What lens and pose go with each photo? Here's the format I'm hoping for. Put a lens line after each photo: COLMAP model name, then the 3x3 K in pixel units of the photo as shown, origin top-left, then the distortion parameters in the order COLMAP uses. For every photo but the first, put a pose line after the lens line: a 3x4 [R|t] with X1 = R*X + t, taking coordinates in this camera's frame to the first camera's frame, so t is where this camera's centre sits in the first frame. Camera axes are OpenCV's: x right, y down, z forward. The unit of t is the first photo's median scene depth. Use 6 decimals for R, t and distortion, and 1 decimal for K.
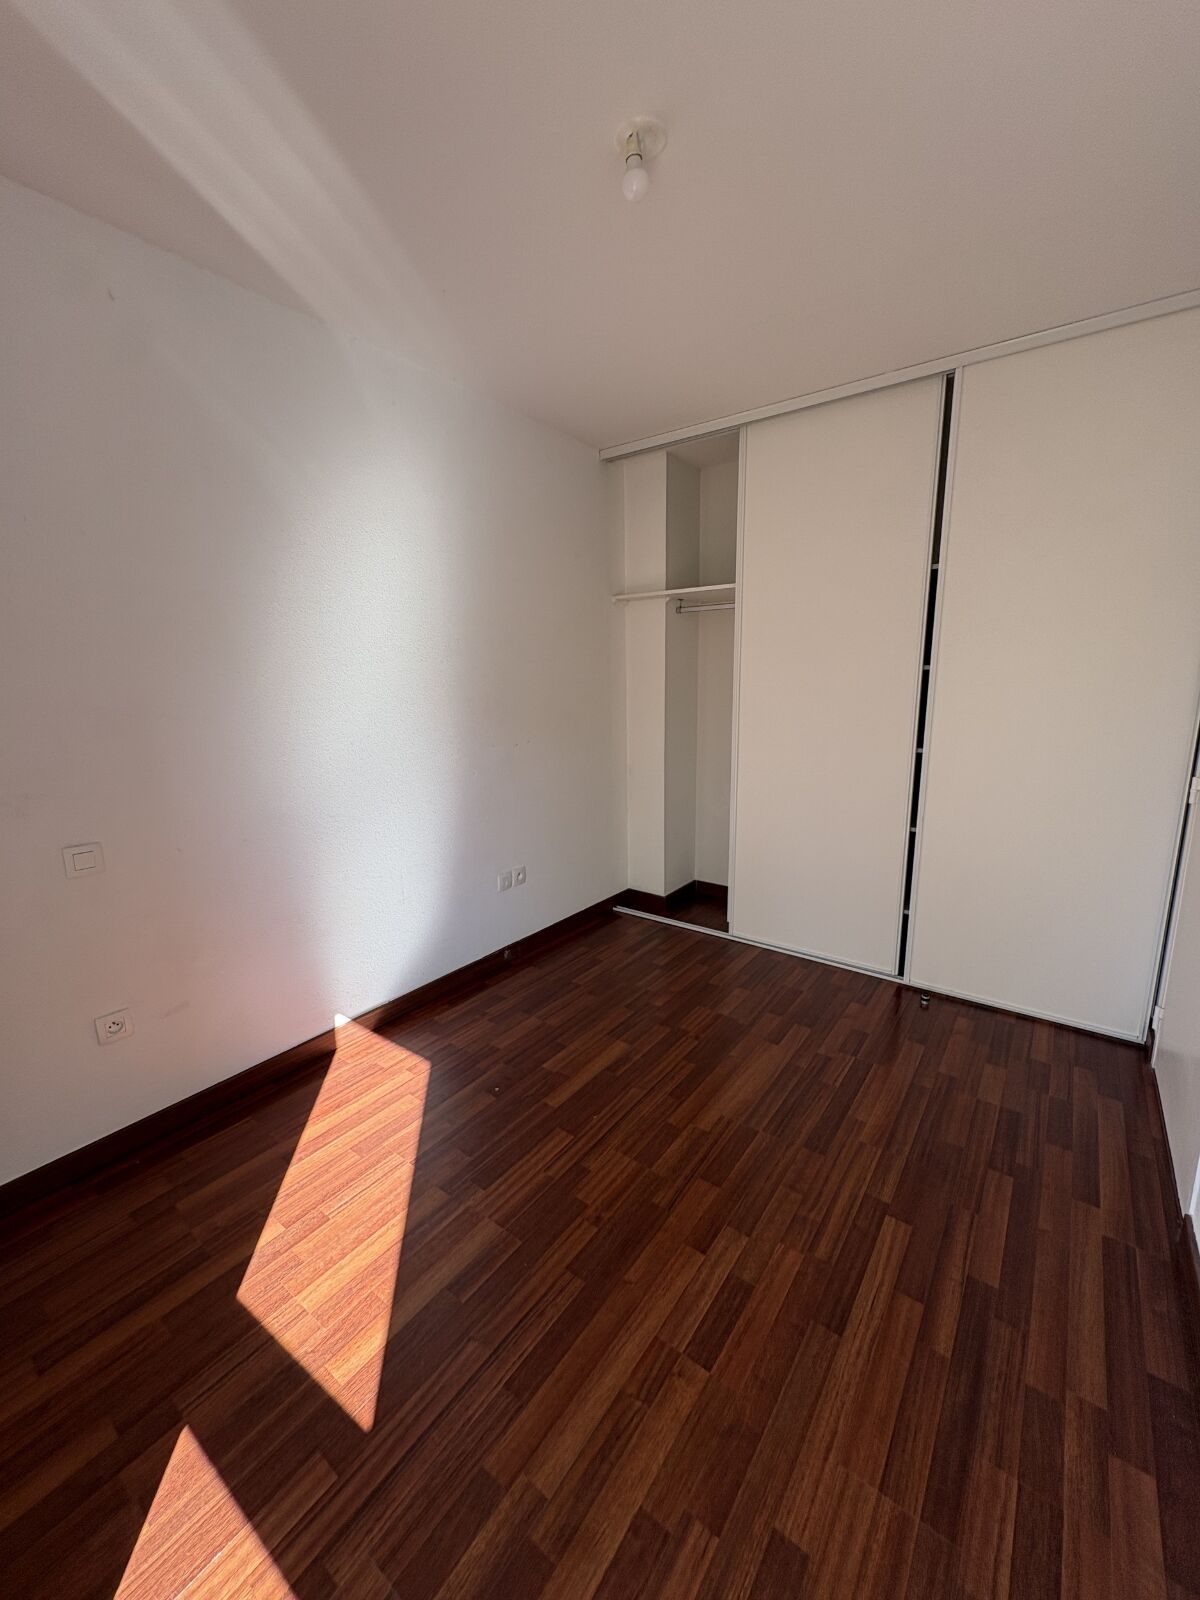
lens RADIAL K [[641.2, 0, 599.9], [0, 641.2, 801.3], [0, 0, 1]] dist [-0.001189, 0.000213]
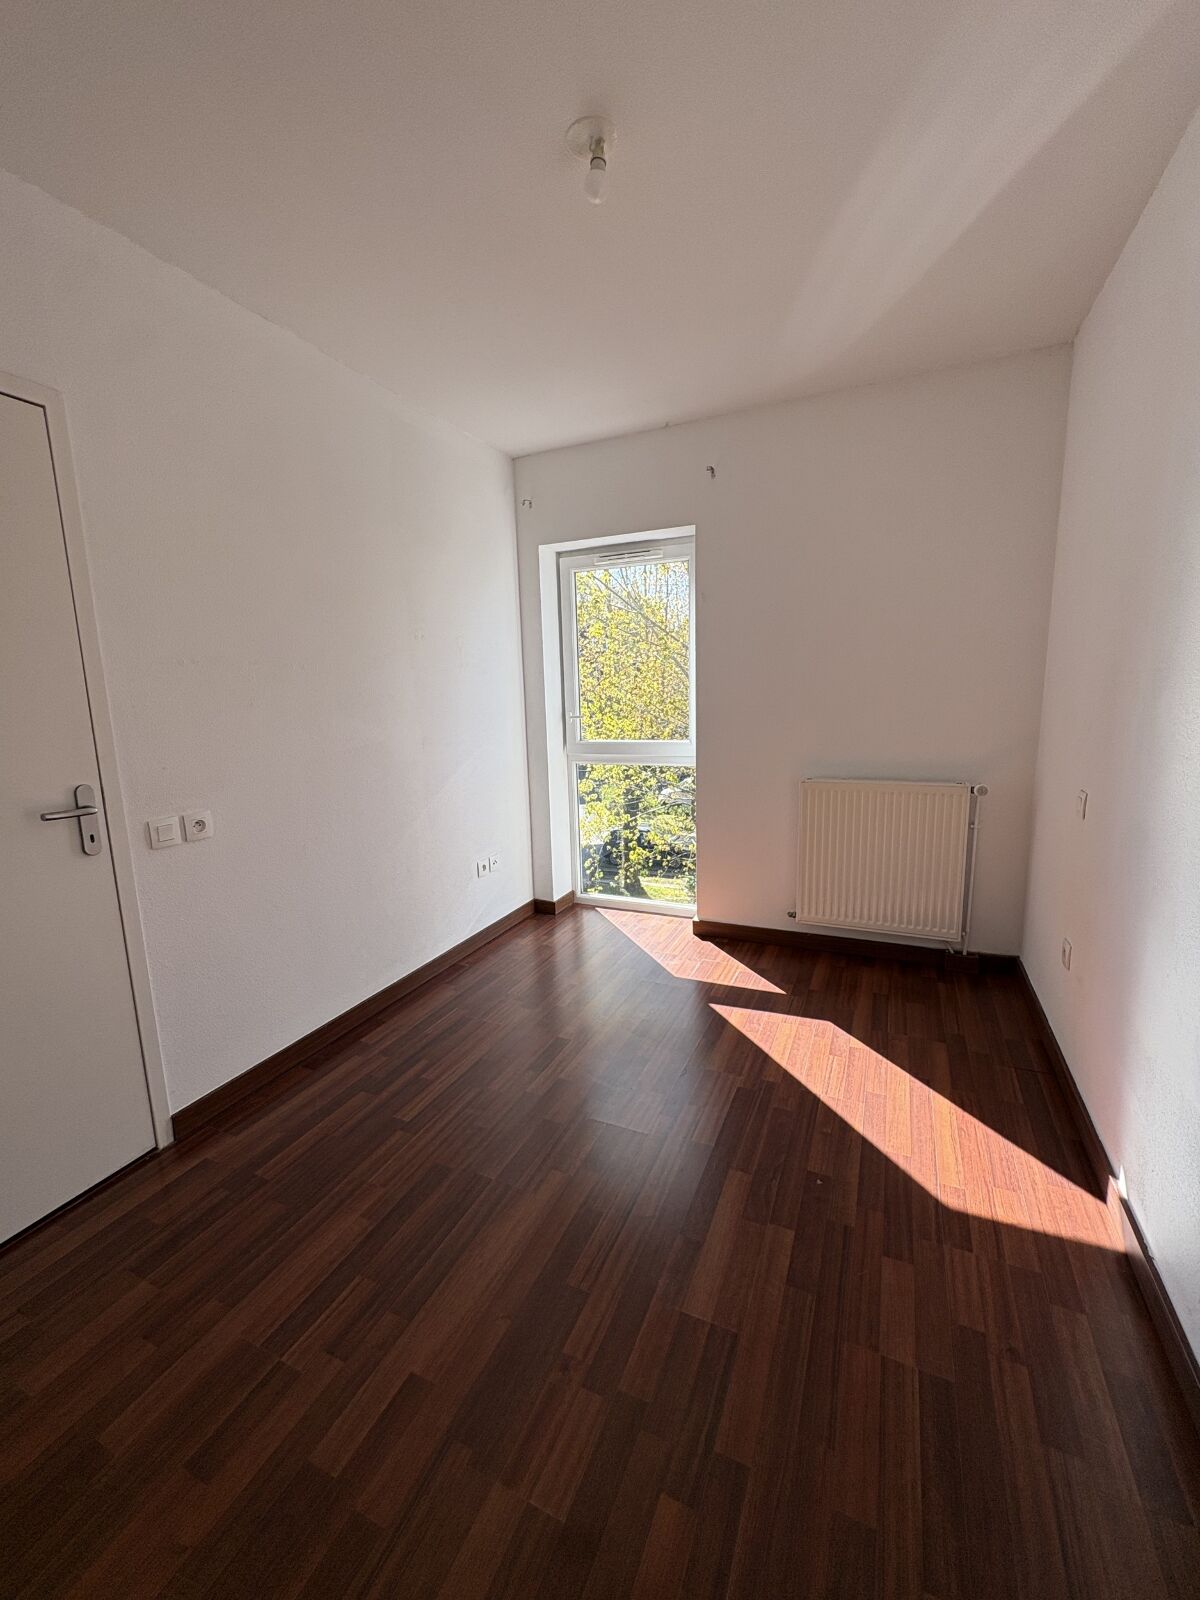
lens RADIAL K [[641.2, 0, 600.3], [0, 641.2, 798.8], [0, 0, 1]] dist [-0.001189, 0.000213]
pose [[-0.977755, 0.075570, -0.195665, 0.223031], [0.002203, 0.936492, 0.350682, -0.269419], [0.209740, 0.342450, -0.915826, 1.548028]]
